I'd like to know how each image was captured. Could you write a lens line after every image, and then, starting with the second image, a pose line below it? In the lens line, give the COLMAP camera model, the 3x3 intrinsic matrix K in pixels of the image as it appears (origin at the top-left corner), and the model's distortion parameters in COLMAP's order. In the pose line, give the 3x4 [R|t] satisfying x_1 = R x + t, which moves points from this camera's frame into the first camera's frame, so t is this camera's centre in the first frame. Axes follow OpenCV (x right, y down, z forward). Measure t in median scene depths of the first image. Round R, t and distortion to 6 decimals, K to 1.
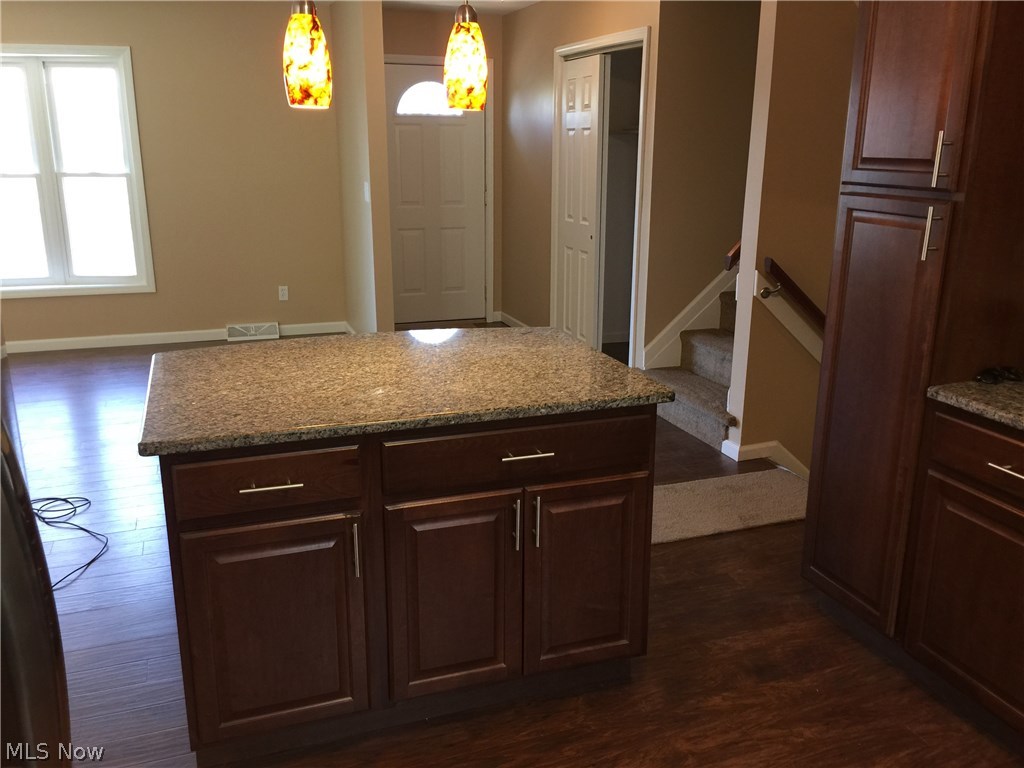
lens RADIAL K [[883.5, 0, 516.0], [0, 883.5, 379.8], [0, 0, 1]] dist [0.047503, -0.003495]
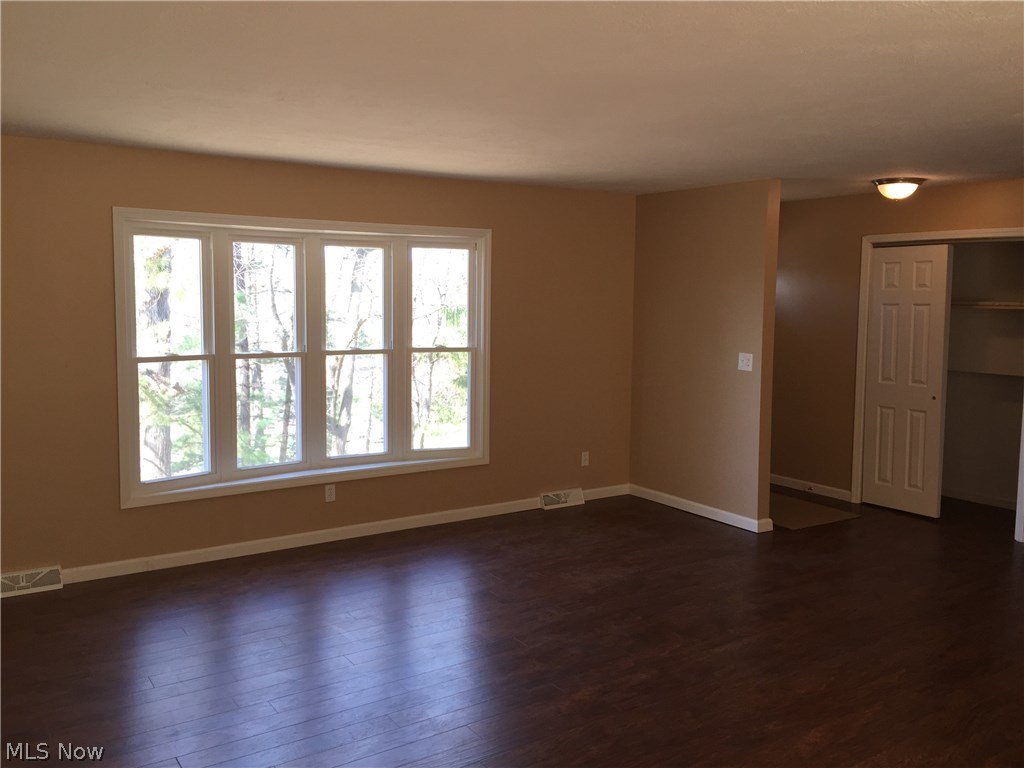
lens RADIAL K [[883.2, 0, 514.5], [0, 883.2, 364.6], [0, 0, 1]] dist [0.091098, -0.127518]
pose [[0.968662, -0.015746, 0.247884, -0.699831], [0.061434, 0.982169, -0.177680, -0.033868], [-0.240666, 0.187341, 0.952357, 0.040601]]
